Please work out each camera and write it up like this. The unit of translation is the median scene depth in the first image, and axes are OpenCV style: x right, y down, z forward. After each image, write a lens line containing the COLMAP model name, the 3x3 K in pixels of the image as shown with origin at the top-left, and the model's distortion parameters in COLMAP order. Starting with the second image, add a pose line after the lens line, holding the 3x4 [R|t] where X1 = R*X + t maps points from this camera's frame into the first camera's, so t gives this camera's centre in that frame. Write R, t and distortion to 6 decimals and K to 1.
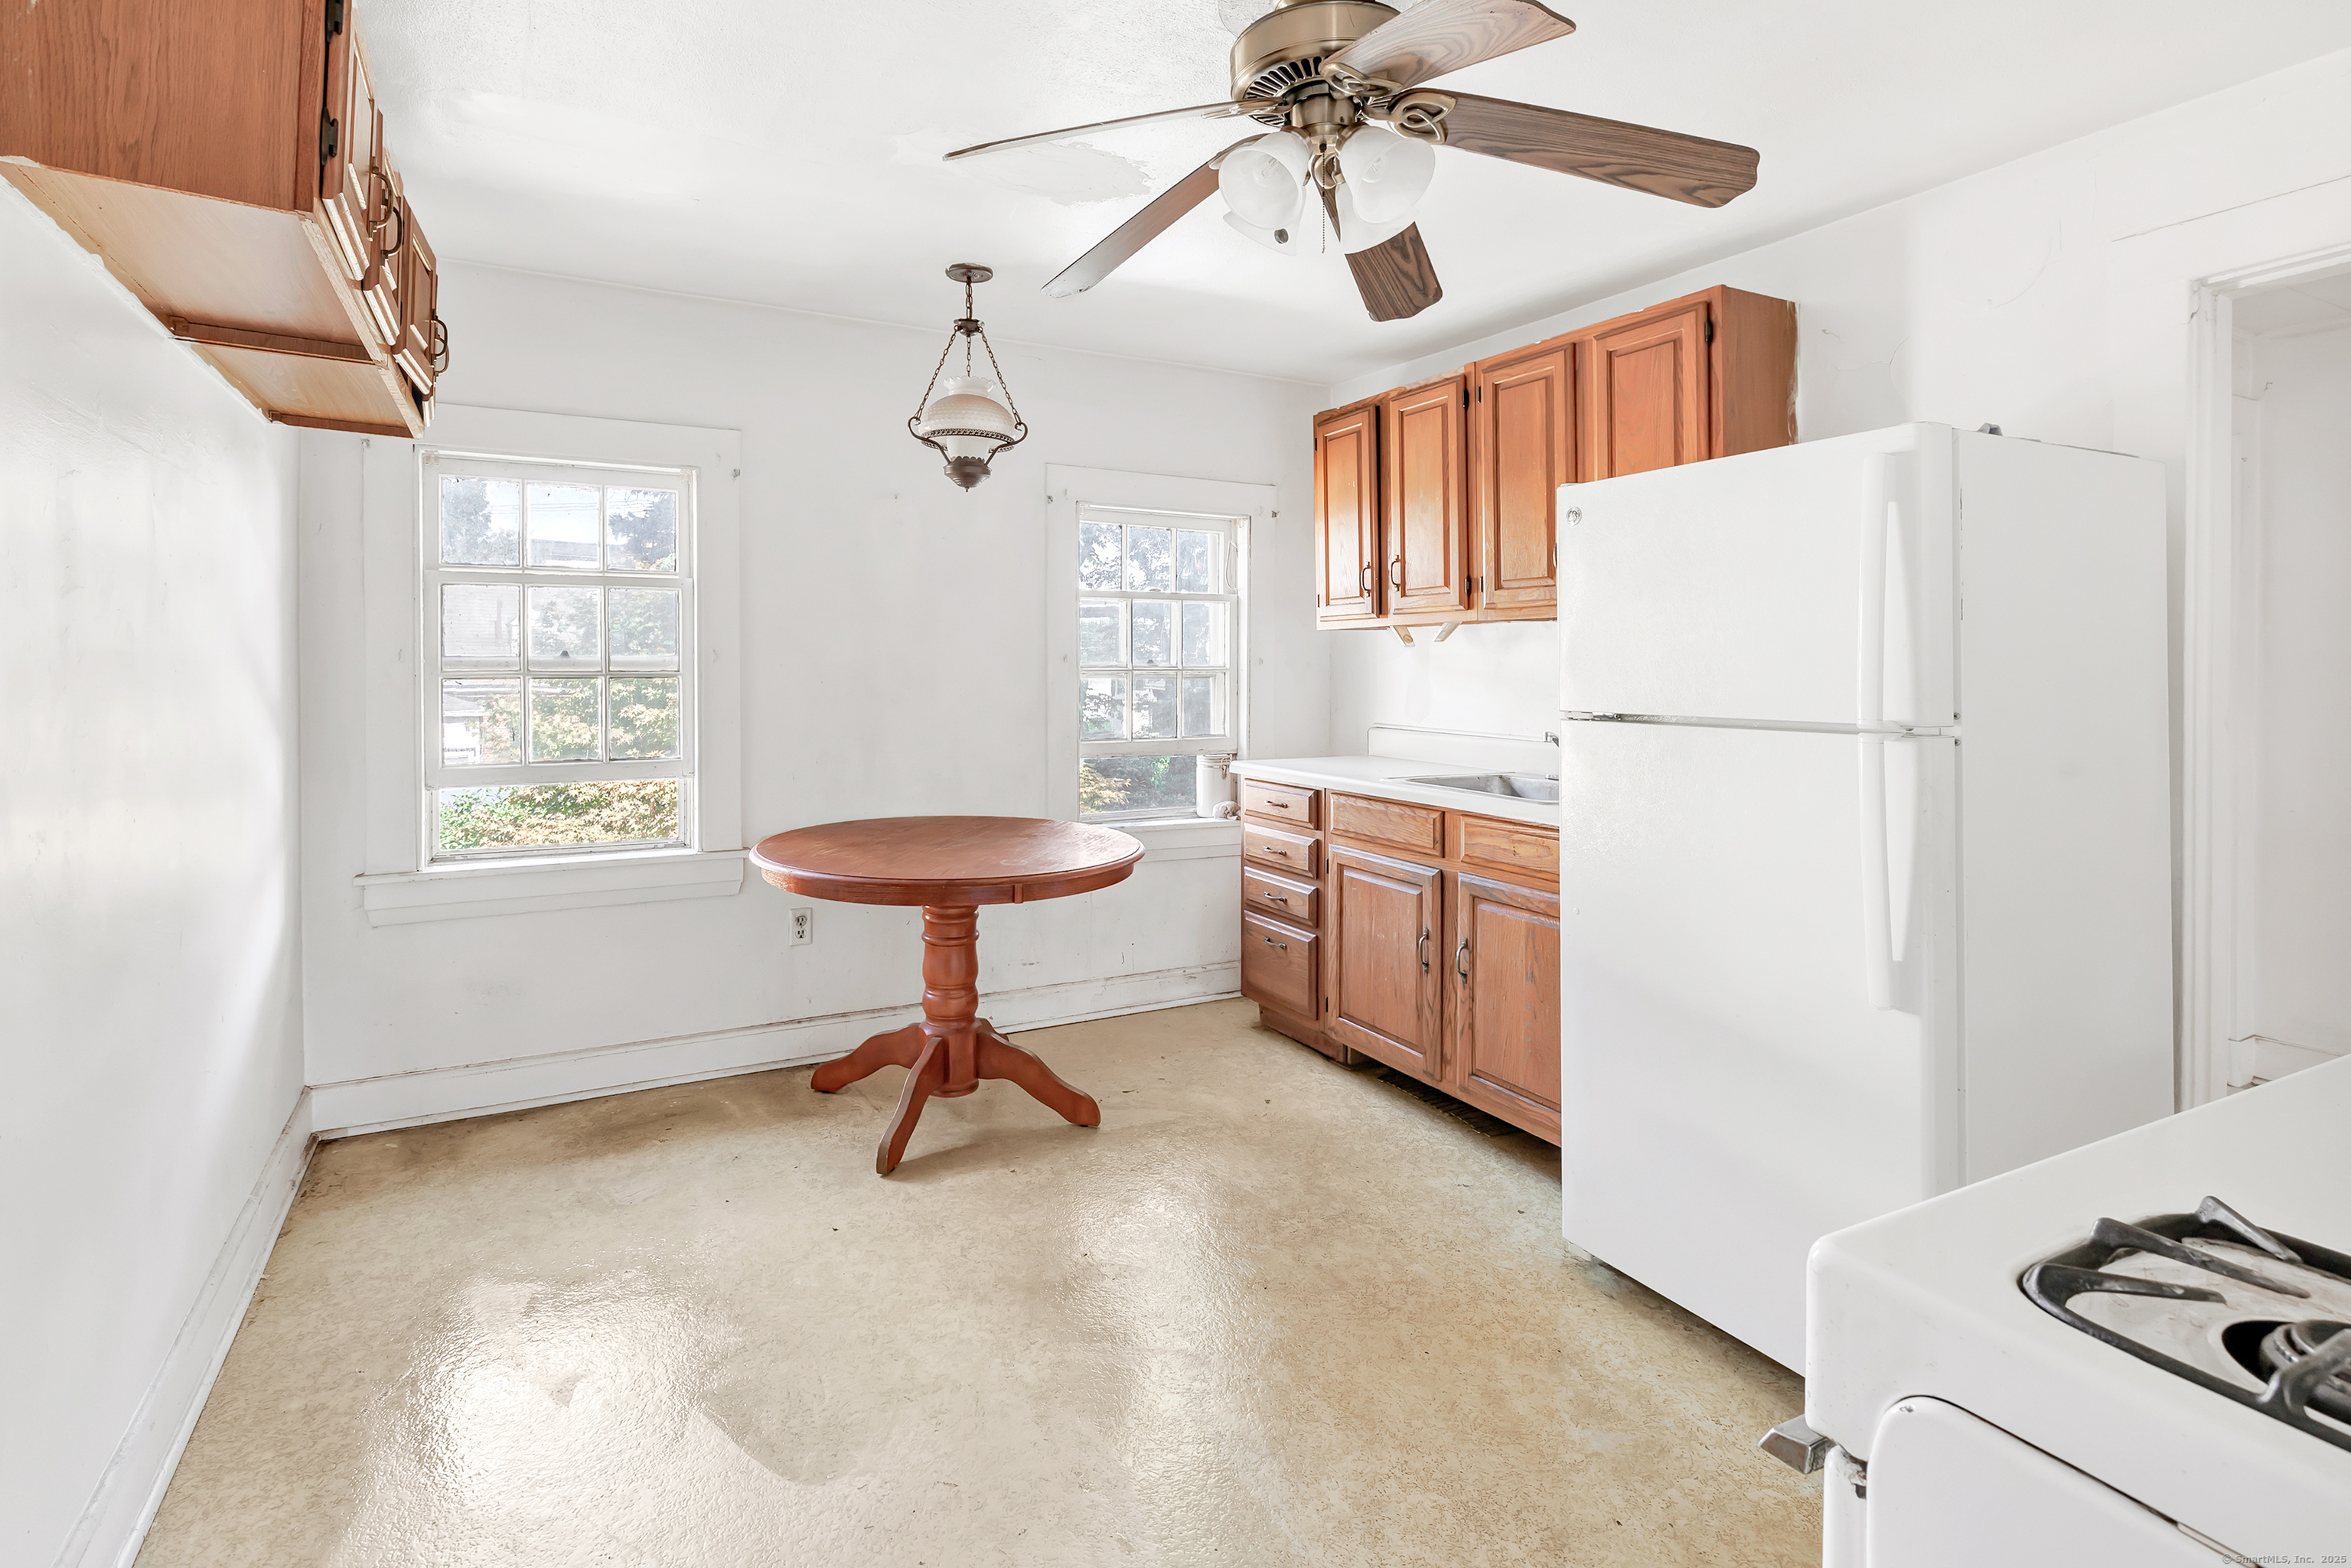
lens RADIAL K [[1107.1, 0, 1127.7], [0, 1107.1, 667.4], [0, 0, 1]] dist [-0.007106, 0.000316]
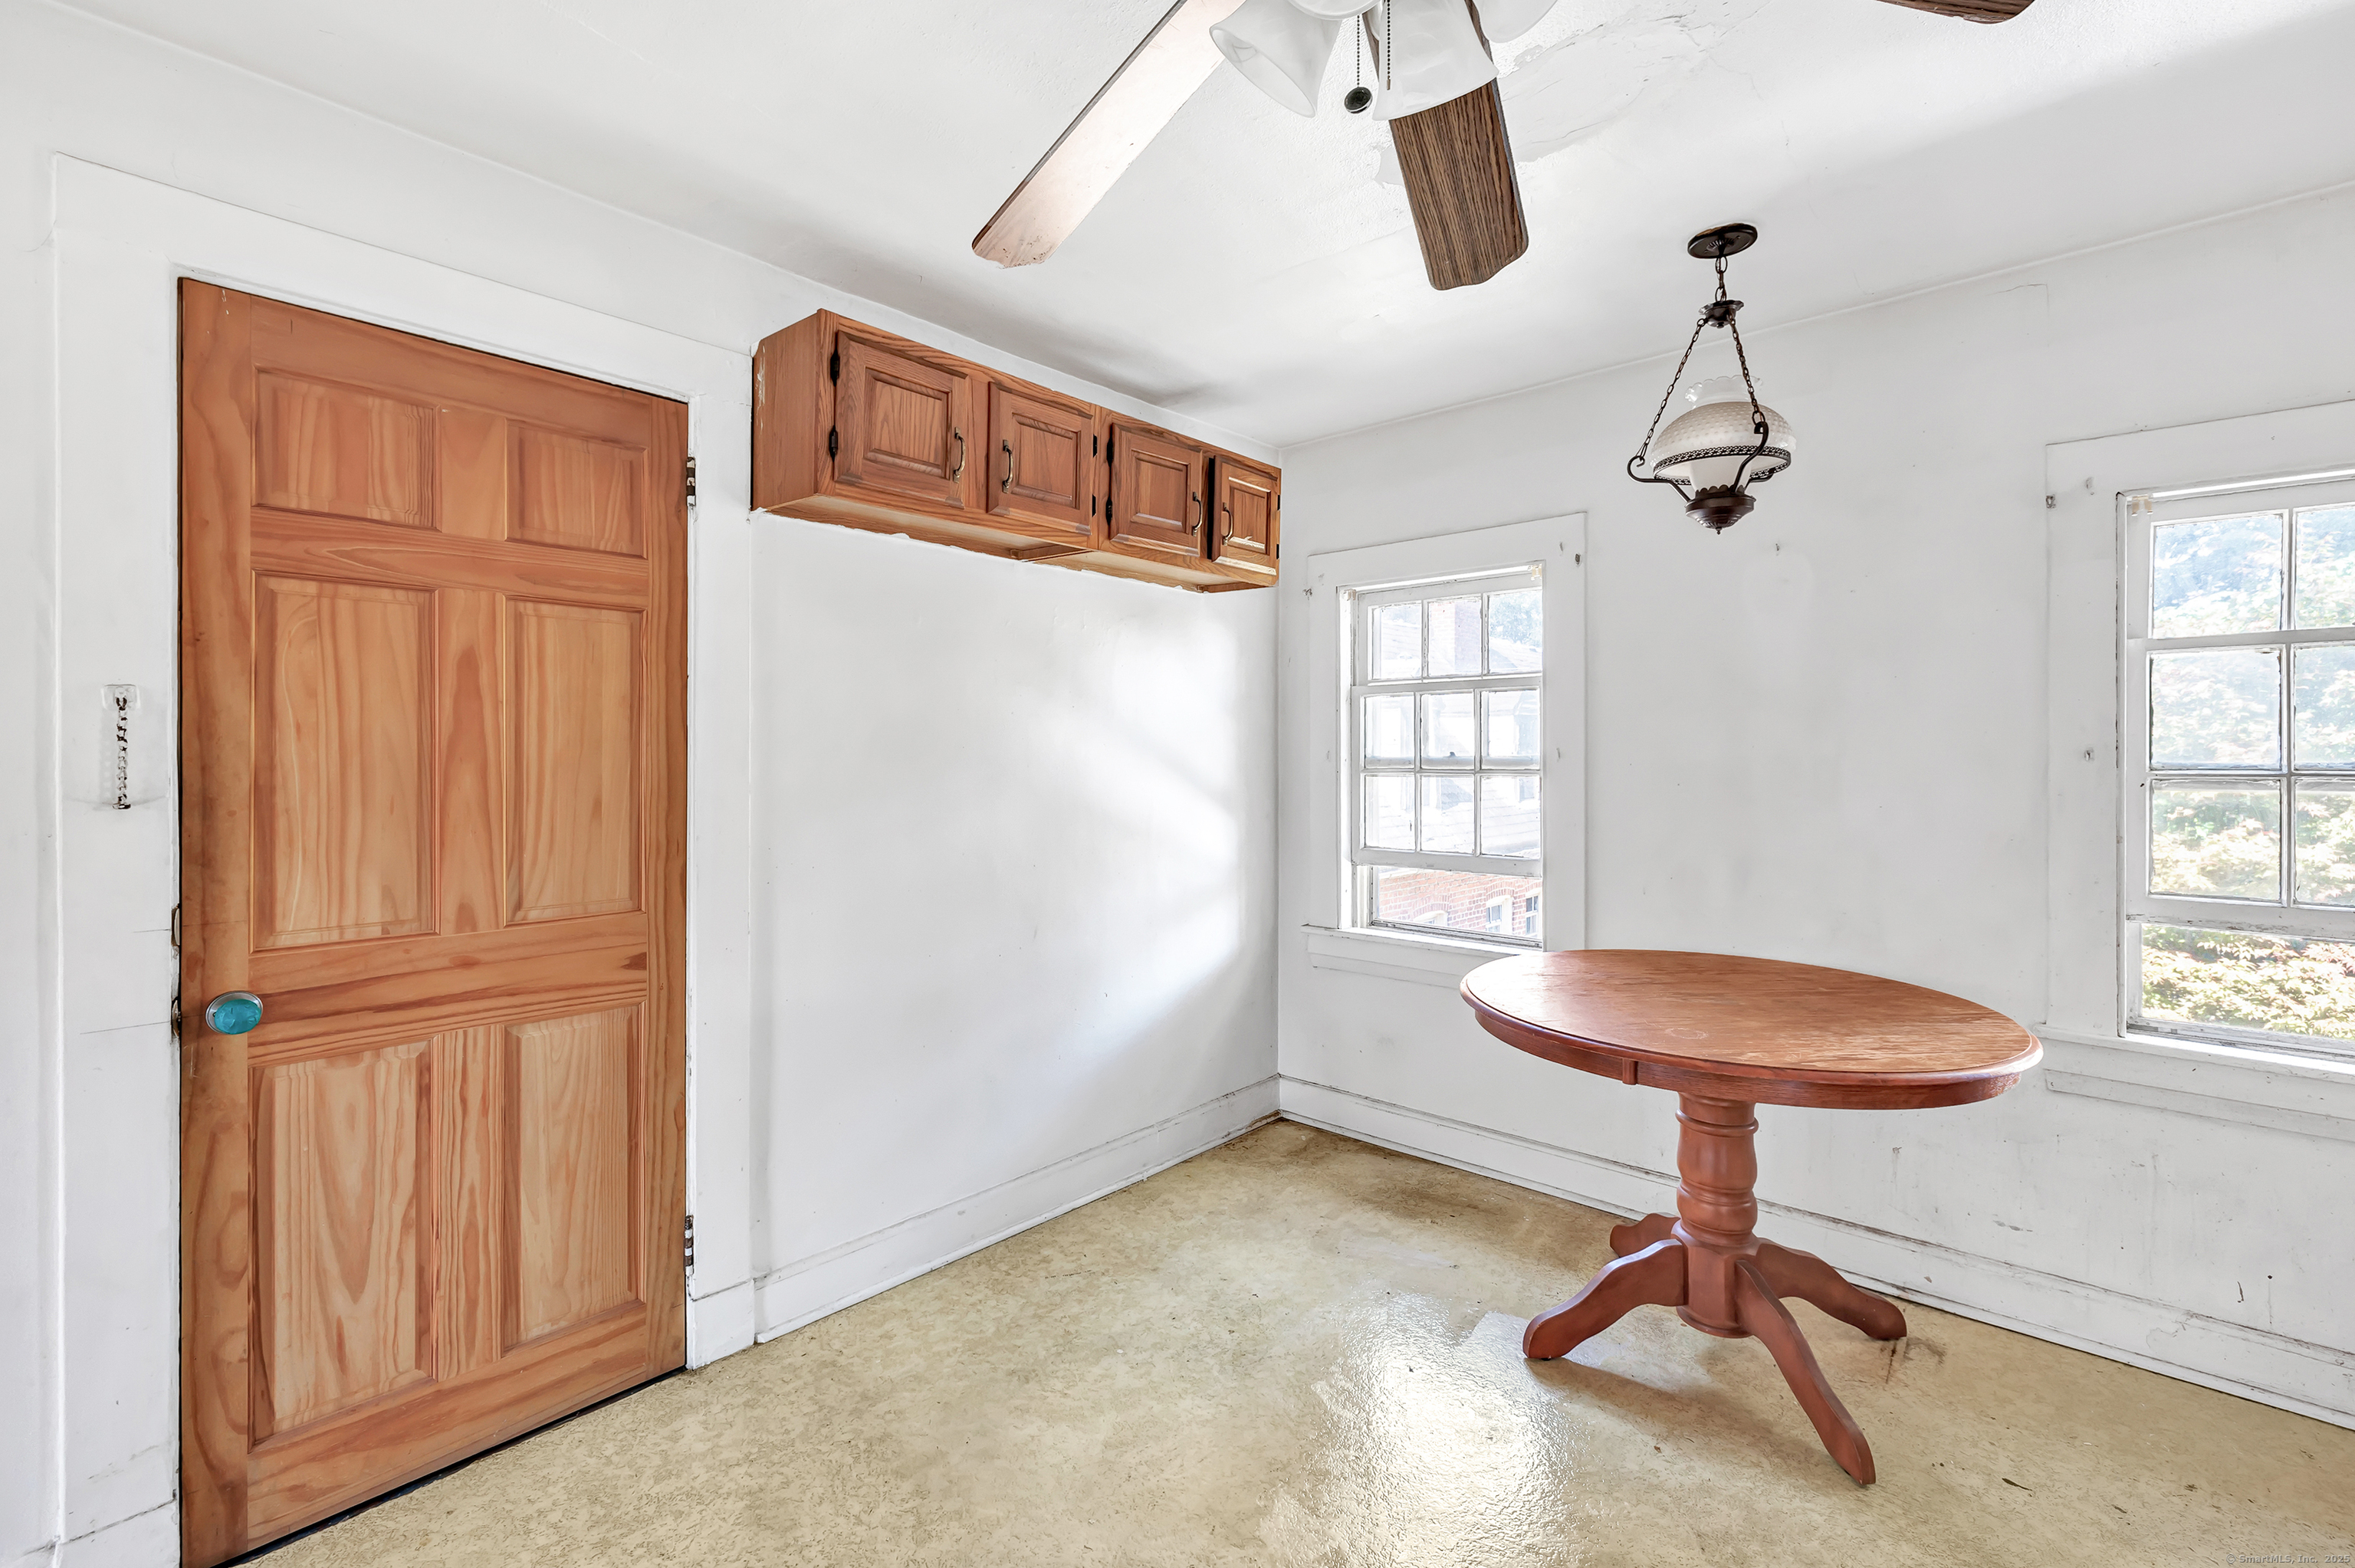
lens RADIAL K [[1049.8, 0, 1167.1], [0, 1049.8, 759.8], [0, 0, 1]] dist [-0.000470, -0.000311]
pose [[0.335312, -0.004583, -0.942096, 0.420048], [-0.004152, 0.999971, -0.006342, 0.002371], [0.942098, 0.006038, 0.335283, 0.427879]]
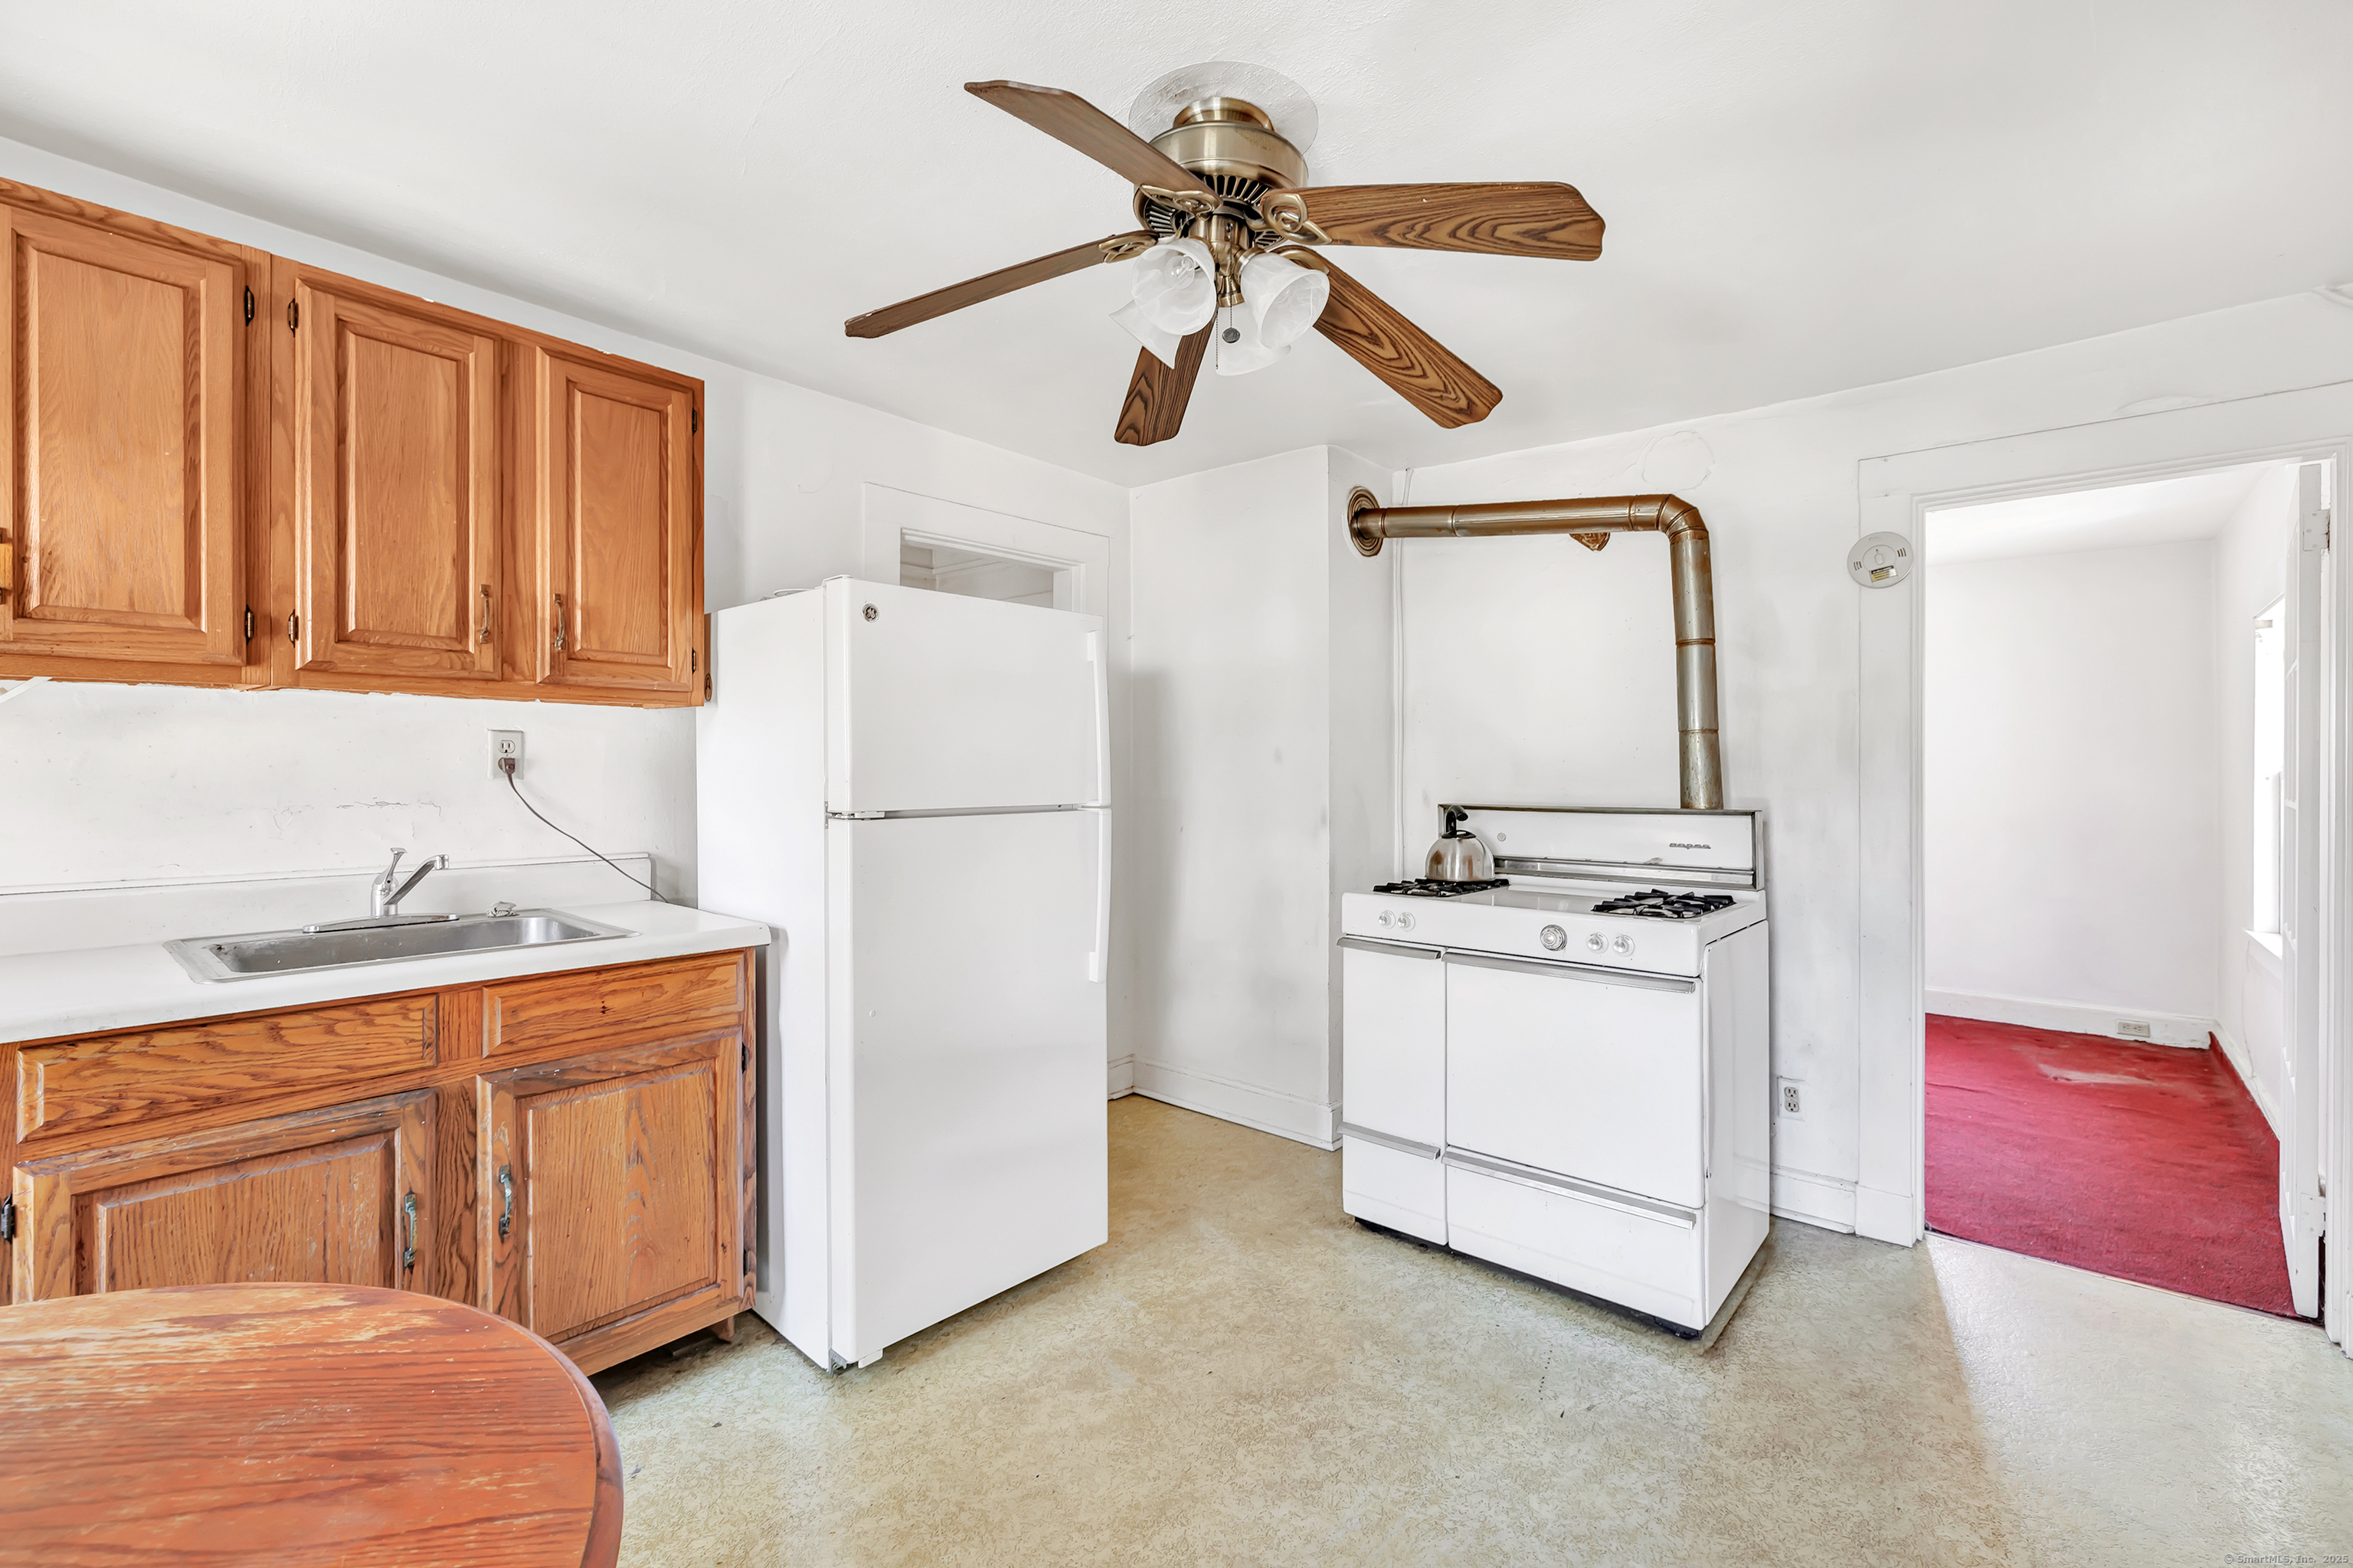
lens RADIAL K [[1005.5, 0, 1165.0], [0, 1005.5, 767.6], [0, 0, 1]] dist [0.000770, -0.000092]
pose [[-0.349041, -0.006106, 0.937088, -0.417777], [-0.003026, 0.999981, 0.005389, -0.003583], [-0.937103, -0.000955, -0.349053, 0.852876]]
